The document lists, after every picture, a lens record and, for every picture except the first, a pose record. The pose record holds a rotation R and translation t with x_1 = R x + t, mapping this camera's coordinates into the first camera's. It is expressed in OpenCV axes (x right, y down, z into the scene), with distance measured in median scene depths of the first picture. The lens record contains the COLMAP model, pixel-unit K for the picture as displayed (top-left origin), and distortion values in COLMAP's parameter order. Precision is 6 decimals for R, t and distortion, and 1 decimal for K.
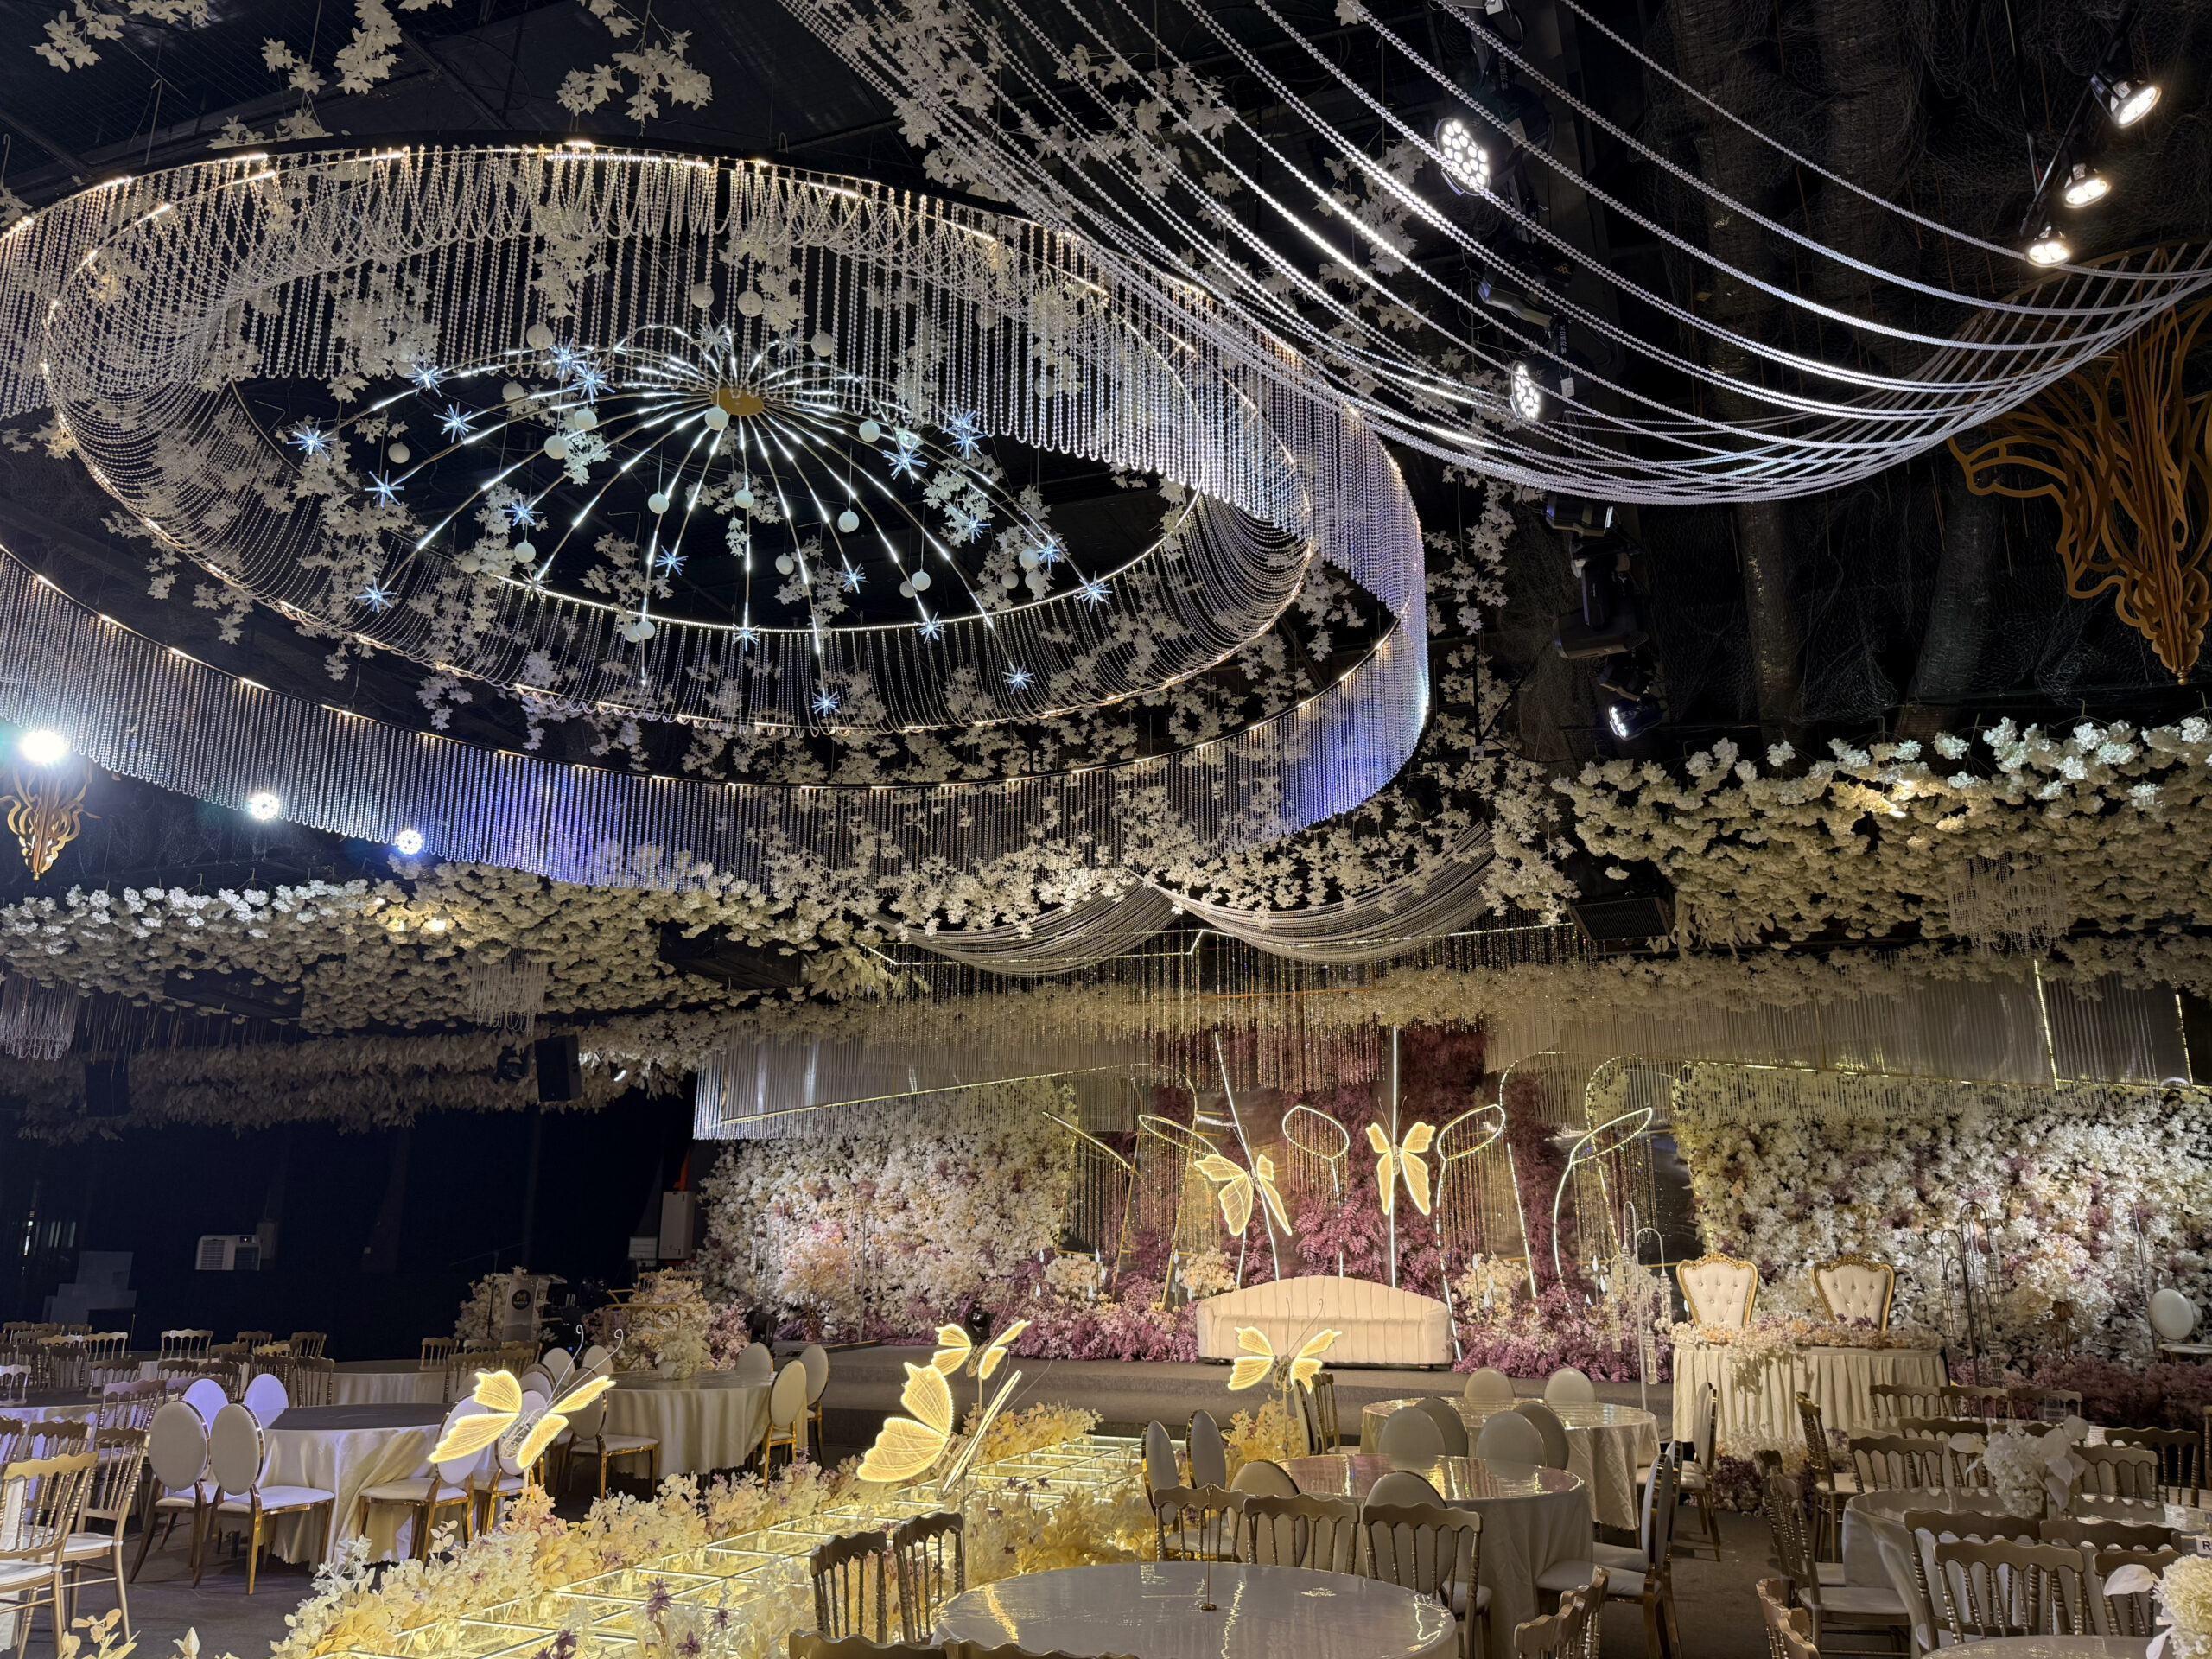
lens RADIAL K [[1795.5, 0, 1107.3], [0, 1795.5, 720.2], [0, 0, 1]] dist [0.107999, -0.163137]
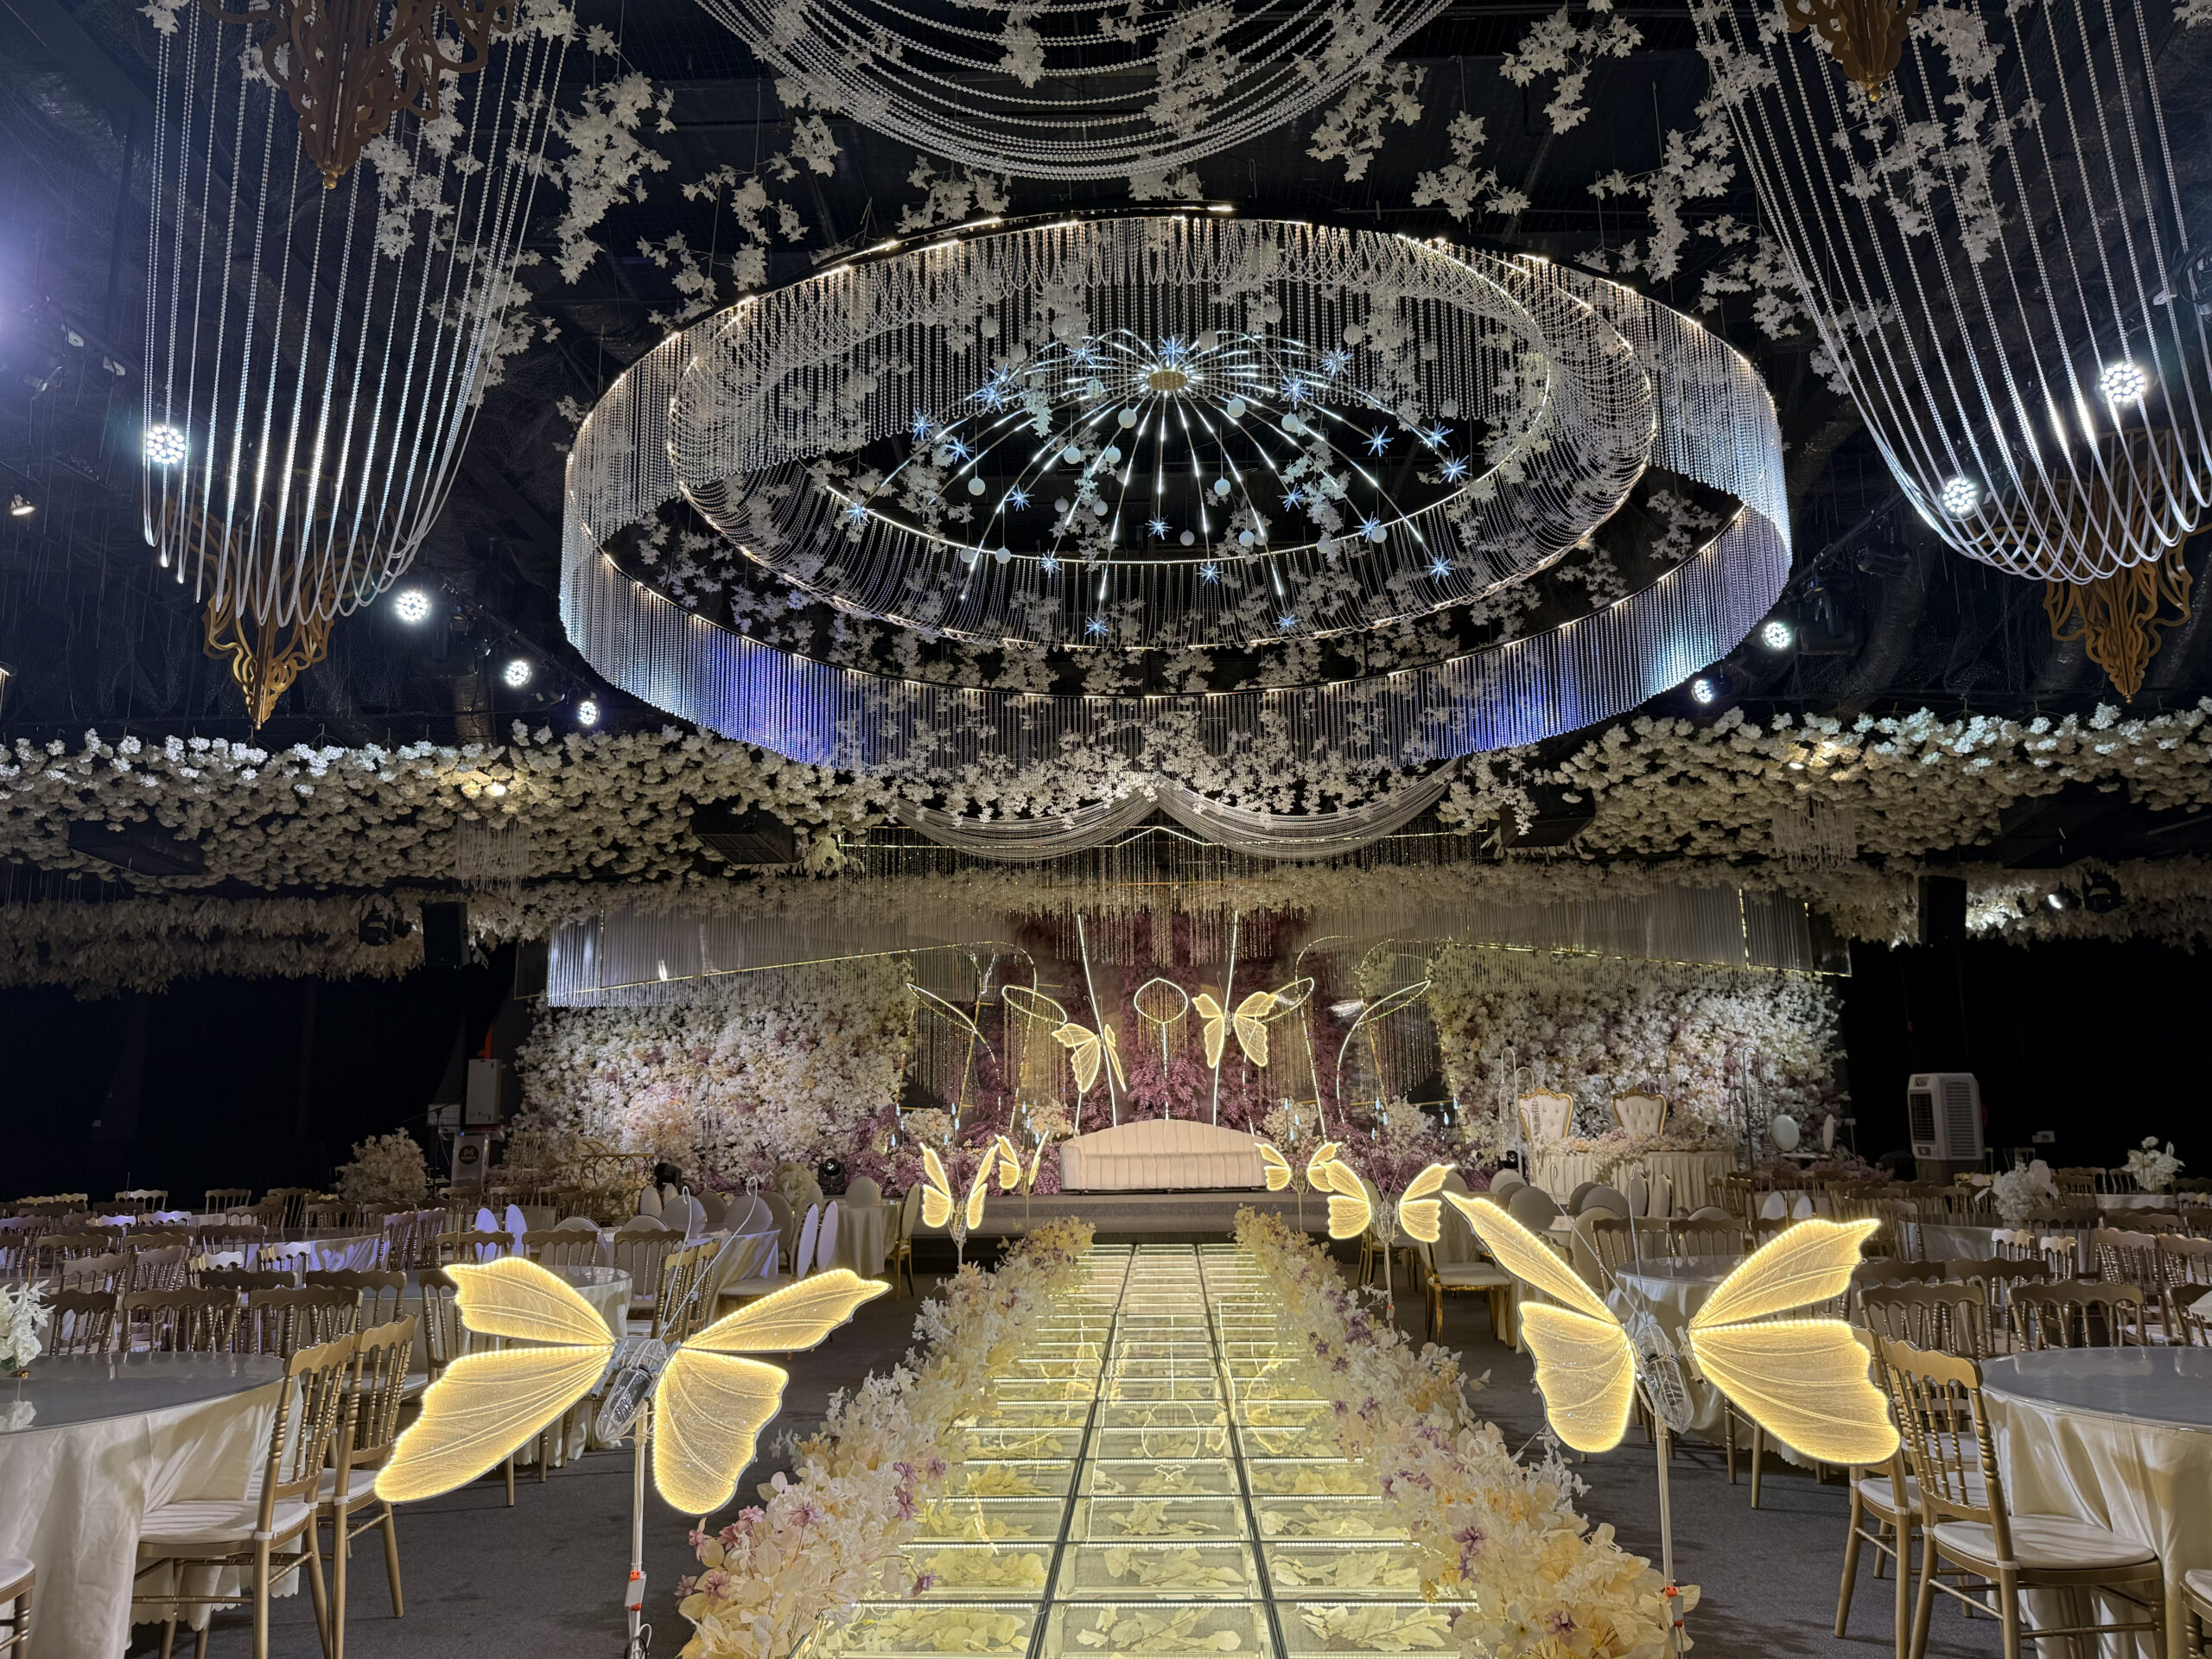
lens RADIAL K [[1795.5, 0, 1107.3], [0, 1795.5, 720.2], [0, 0, 1]] dist [0.107999, -0.163137]
pose [[0.930045, 0.063773, 0.361869, -0.374253], [-0.083717, 0.995699, 0.039687, 0.003271], [-0.357781, -0.067206, 0.931384, -0.067859]]
